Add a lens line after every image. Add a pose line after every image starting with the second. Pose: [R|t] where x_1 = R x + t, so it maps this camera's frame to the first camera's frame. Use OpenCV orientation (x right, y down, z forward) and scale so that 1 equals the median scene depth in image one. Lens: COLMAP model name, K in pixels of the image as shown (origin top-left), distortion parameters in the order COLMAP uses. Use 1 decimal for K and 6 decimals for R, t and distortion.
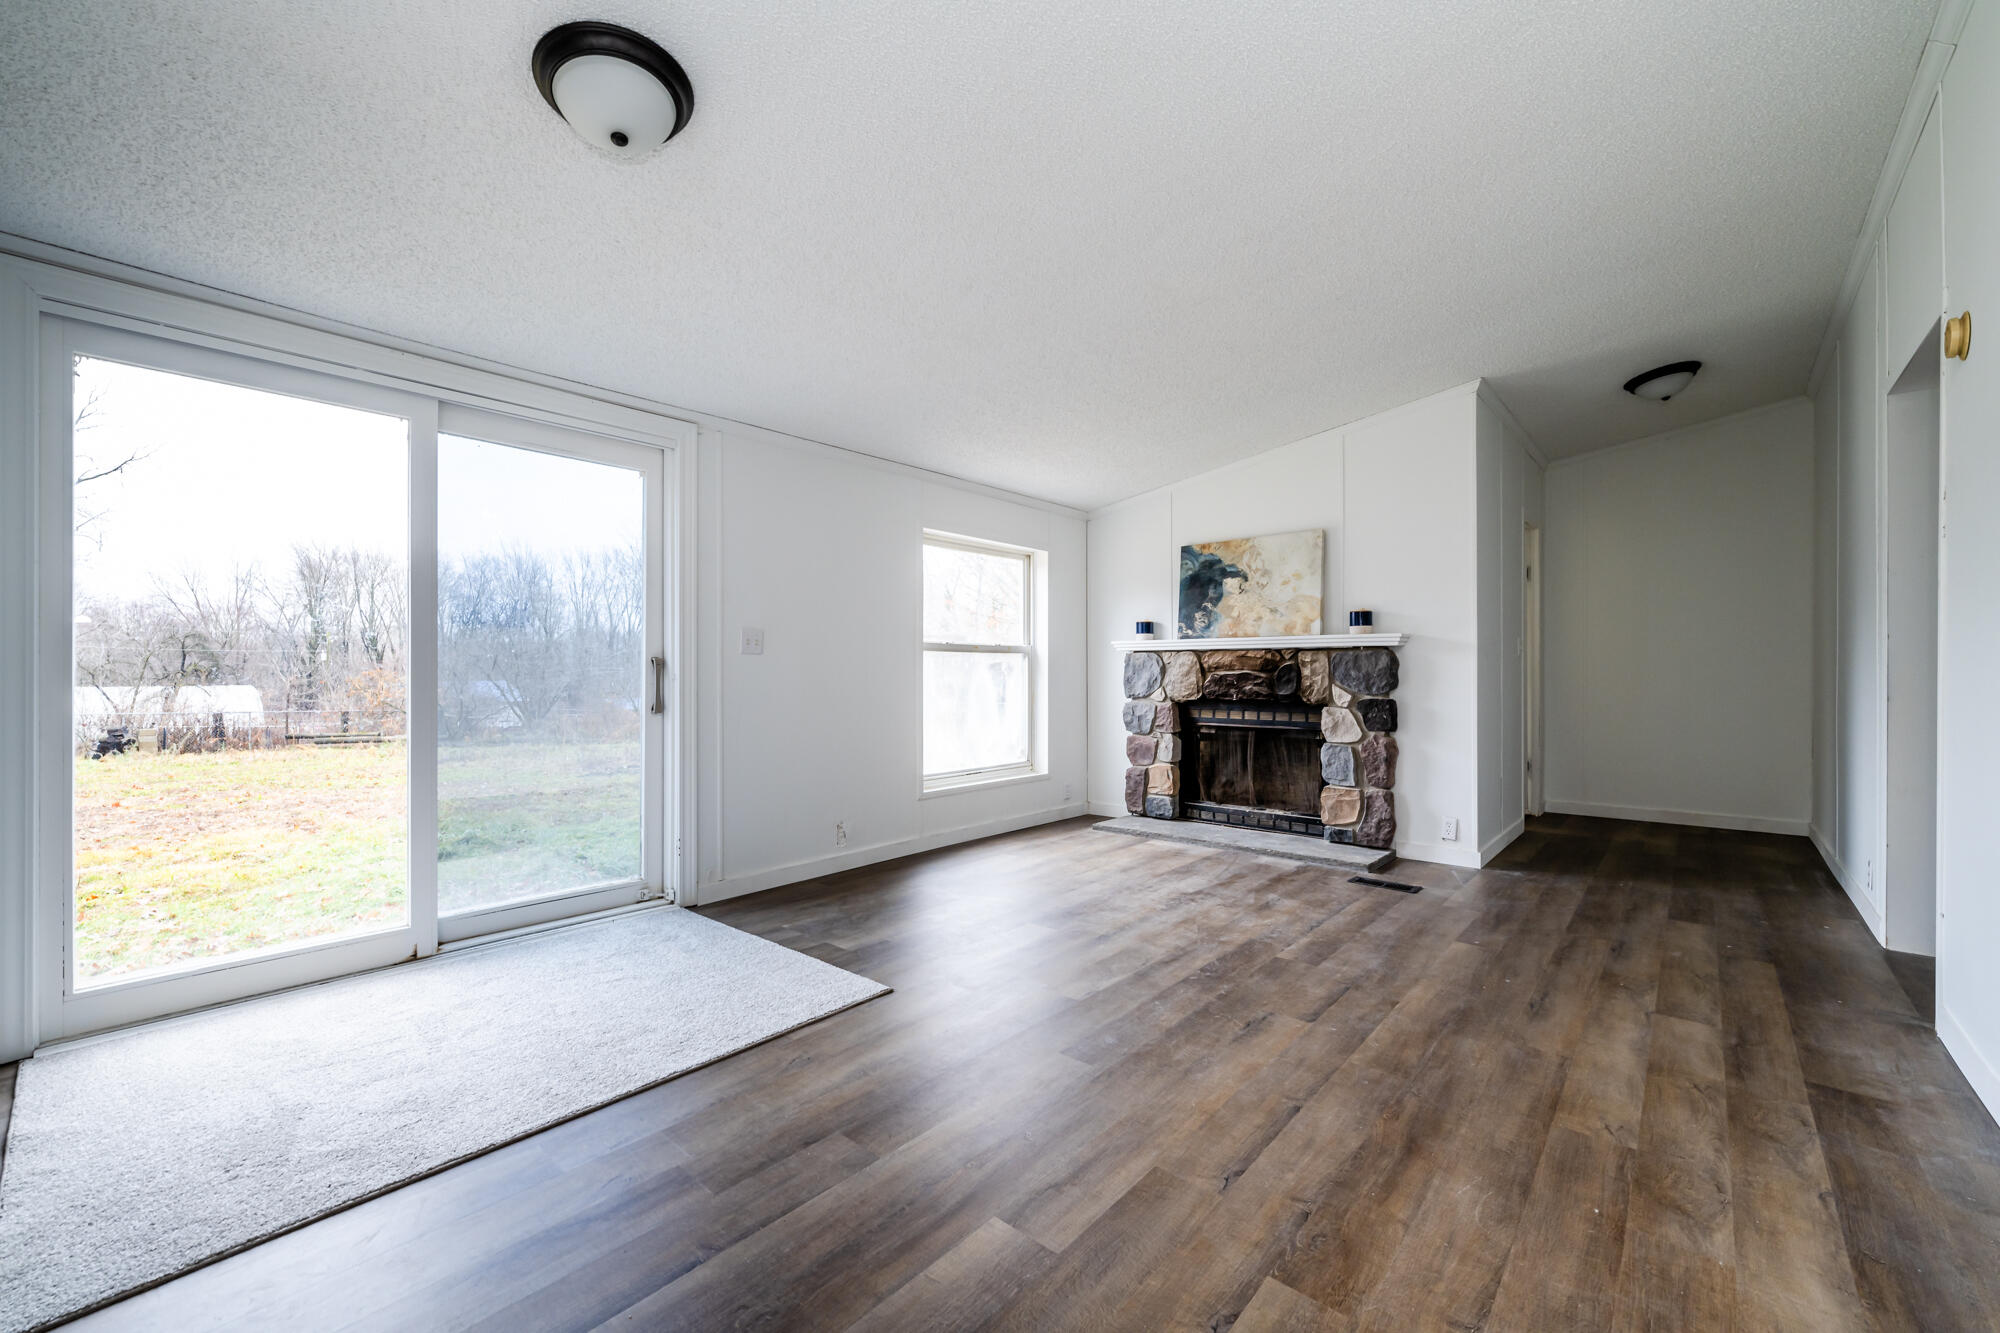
lens RADIAL K [[777.5, 0, 931.3], [0, 777.5, 676.6], [0, 0, 1]] dist [-0.001456, -0.000331]
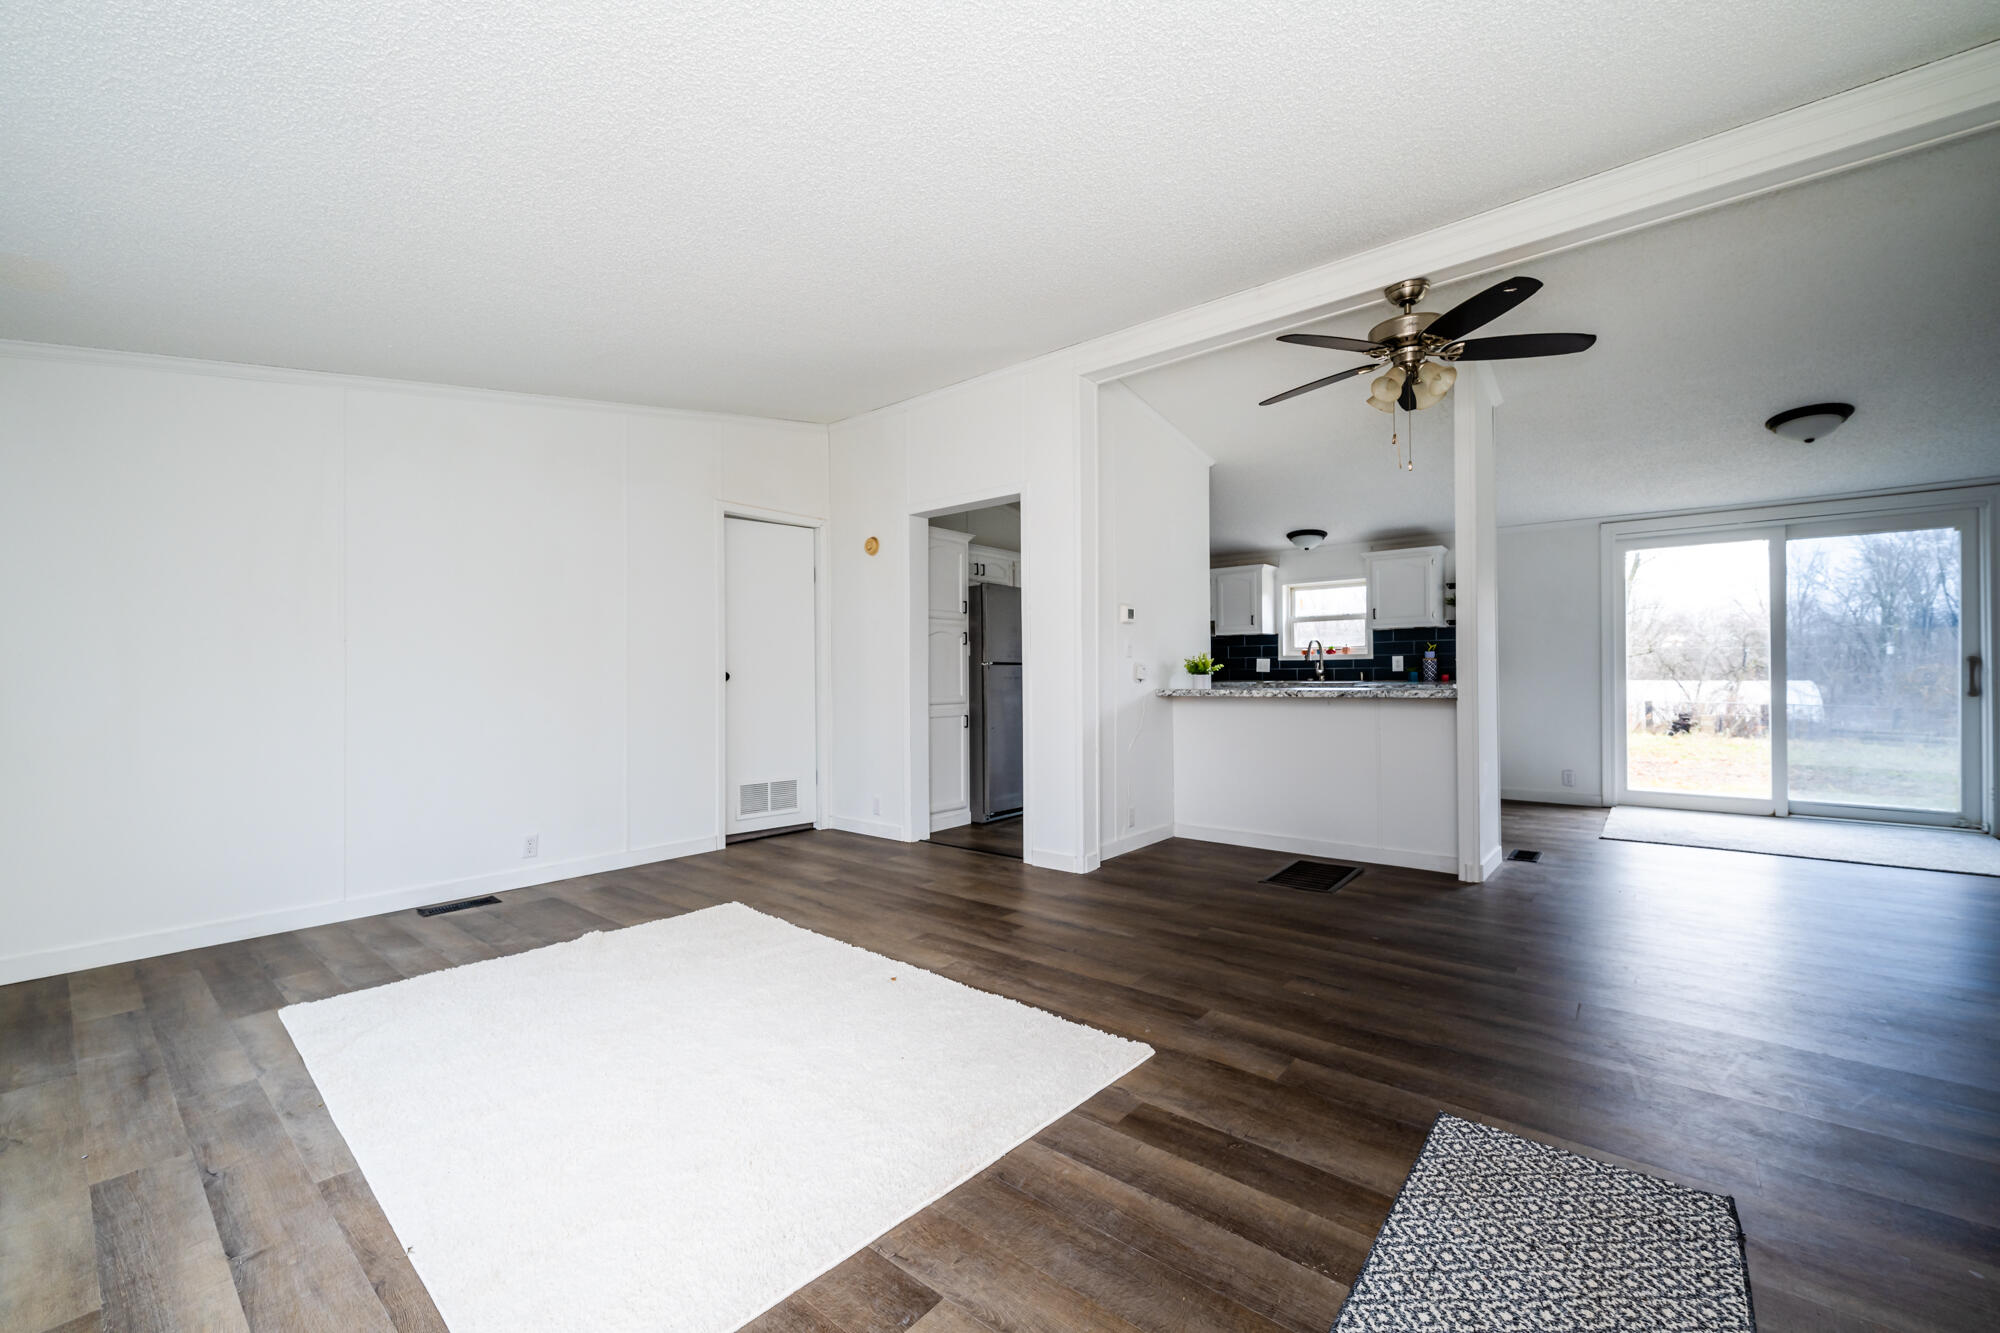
lens RADIAL K [[836.6, 0, 1000.0], [0, 836.6, 666.5], [0, 0, 1]] dist [-0.001407, -0.000030]
pose [[0.060965, -0.008552, -0.998103, 0.244962], [0.002238, 0.999962, -0.008431, 0.000104], [0.998137, -0.001720, 0.060982, -0.199196]]
